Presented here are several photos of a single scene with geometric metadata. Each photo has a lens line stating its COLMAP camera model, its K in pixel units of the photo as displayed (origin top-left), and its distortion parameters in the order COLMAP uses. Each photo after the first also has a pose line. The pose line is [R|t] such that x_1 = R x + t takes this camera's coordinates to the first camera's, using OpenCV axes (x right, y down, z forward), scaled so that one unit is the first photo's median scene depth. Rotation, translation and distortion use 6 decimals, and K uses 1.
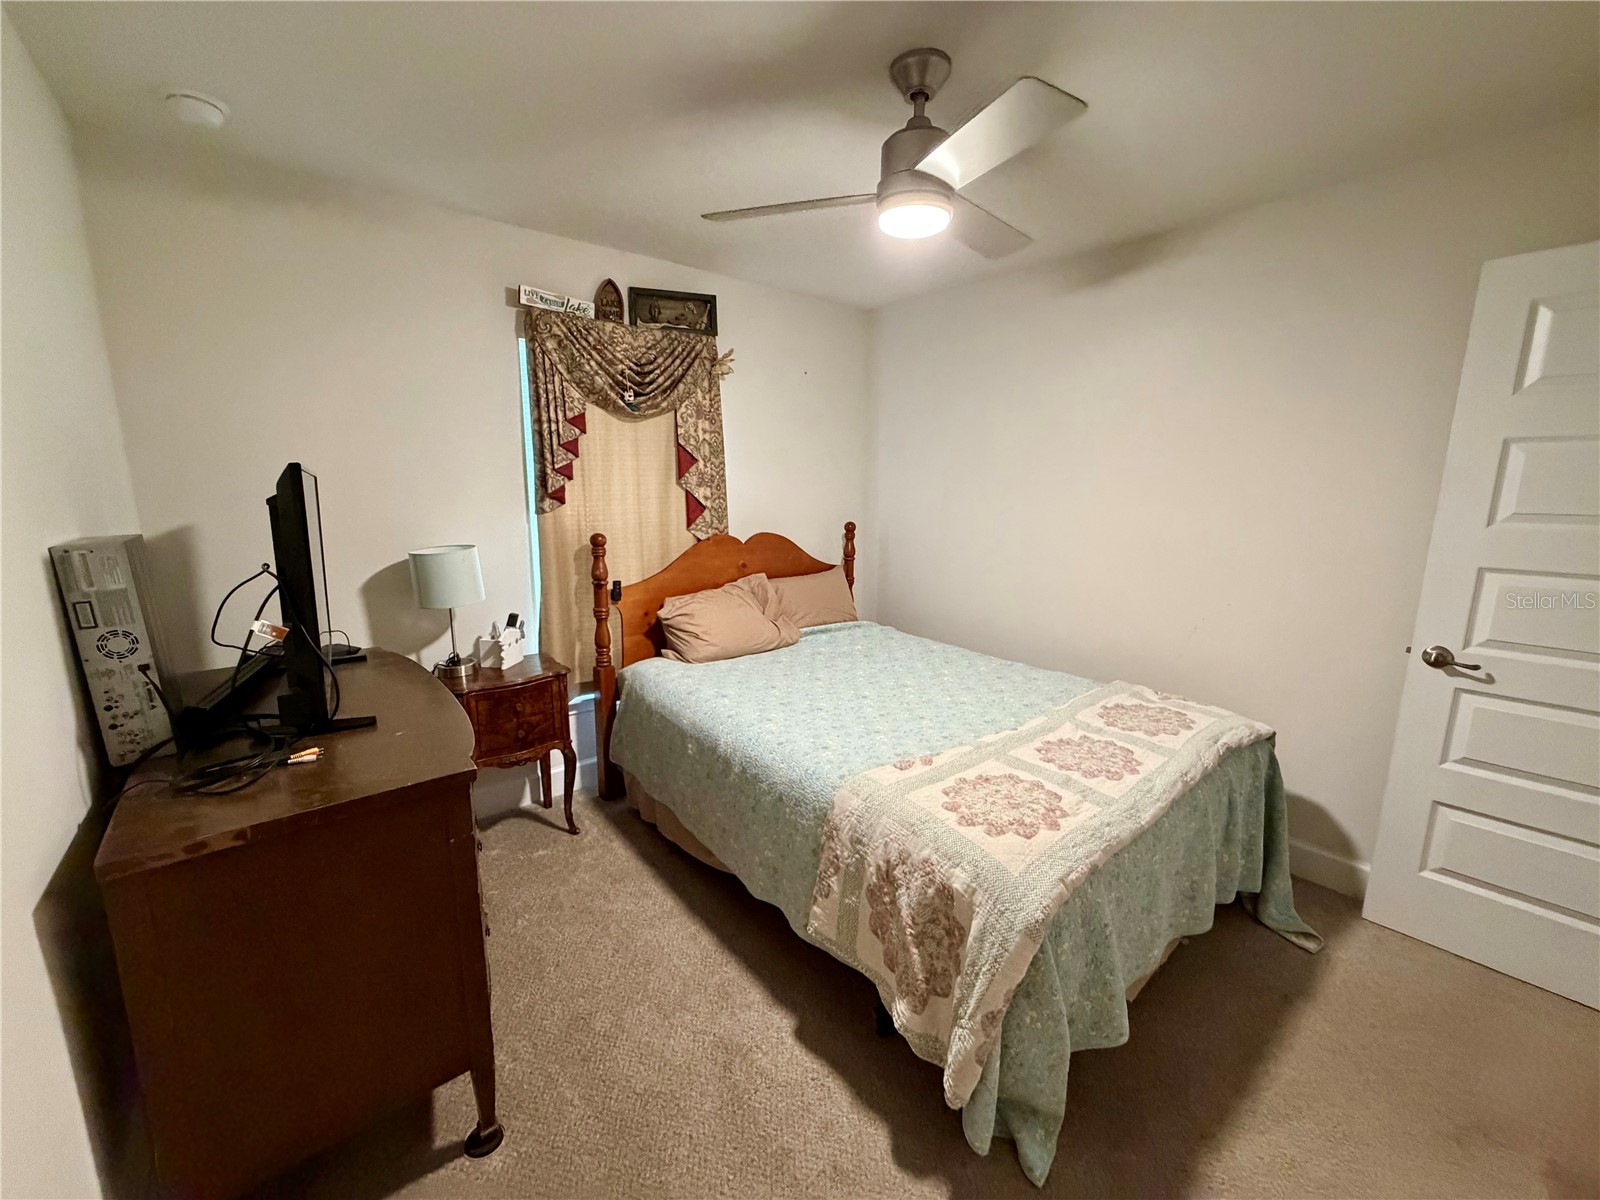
lens RADIAL K [[639.5, 0, 793.0], [0, 639.5, 599.8], [0, 0, 1]] dist [-0.000147, 0.000386]
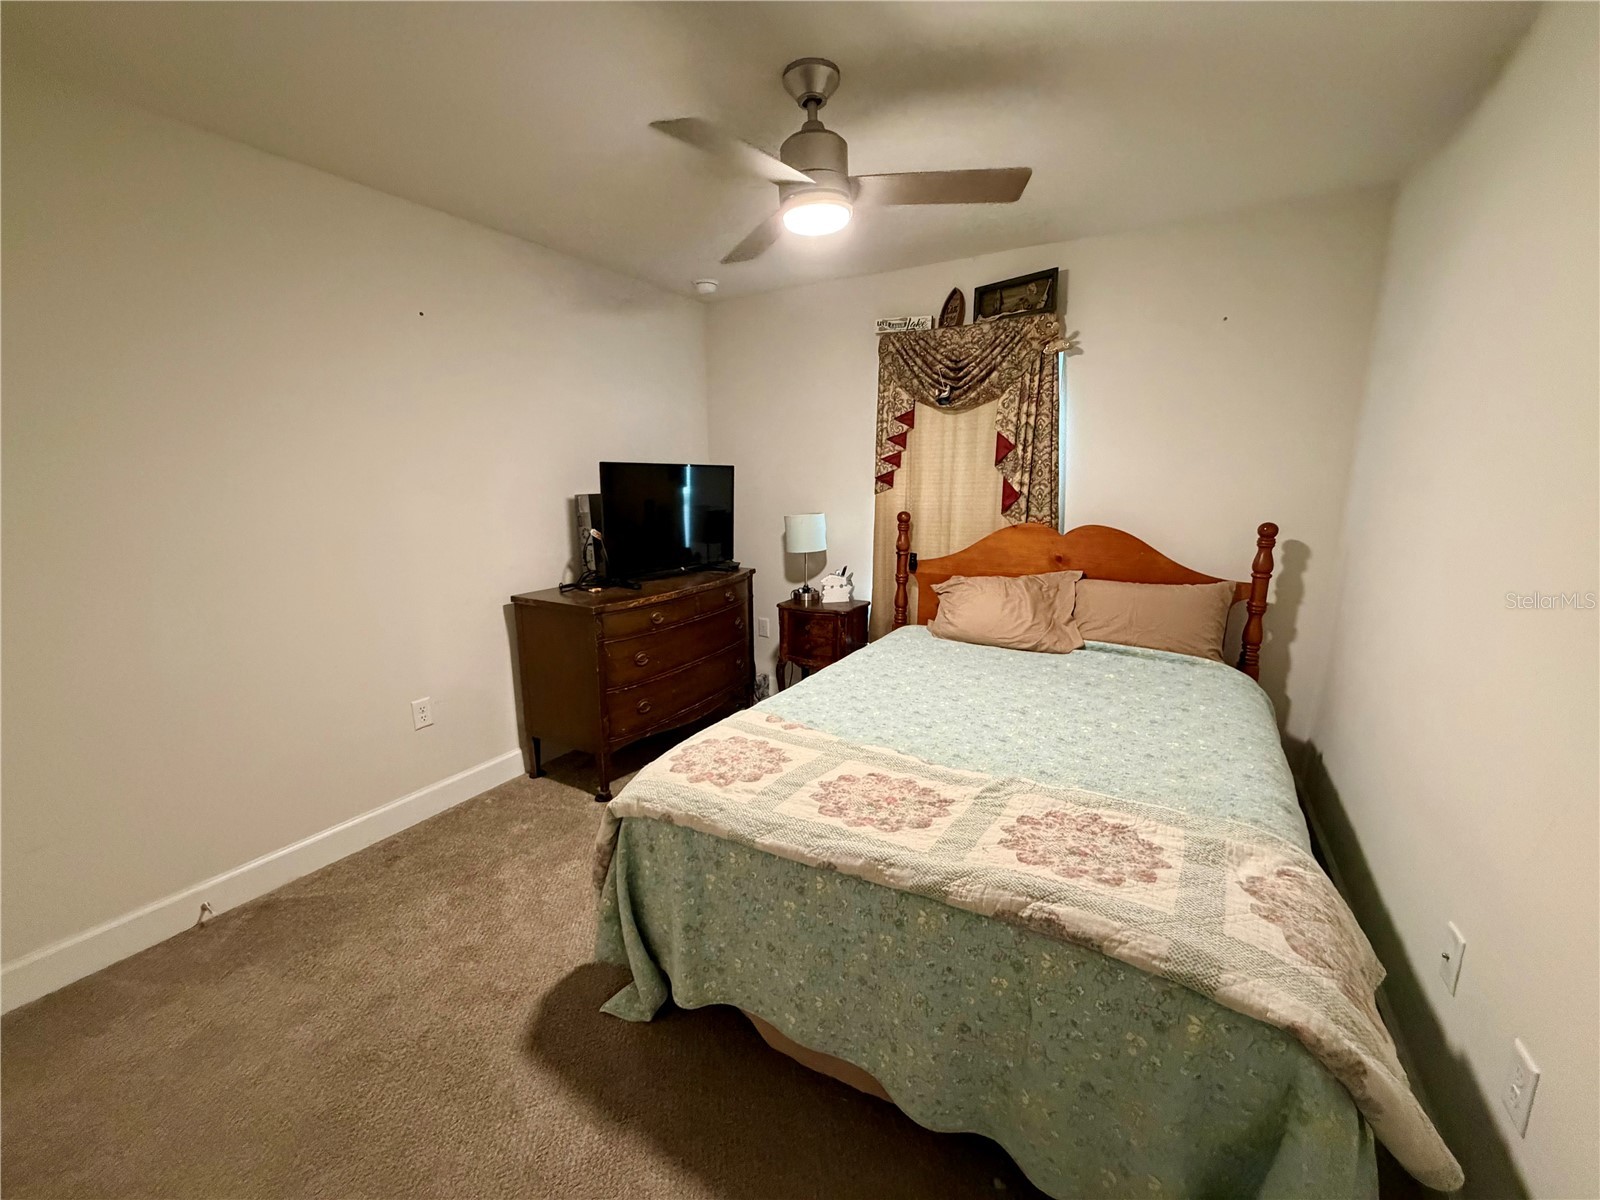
lens RADIAL K [[639.5, 0, 794.7], [0, 639.5, 597.0], [0, 0, 1]] dist [-0.000147, 0.000386]
pose [[0.353036, 0.173943, -0.919298, 0.739957], [-0.162170, 0.979070, 0.122974, -0.059986], [0.921448, 0.105668, 0.373855, 0.371764]]
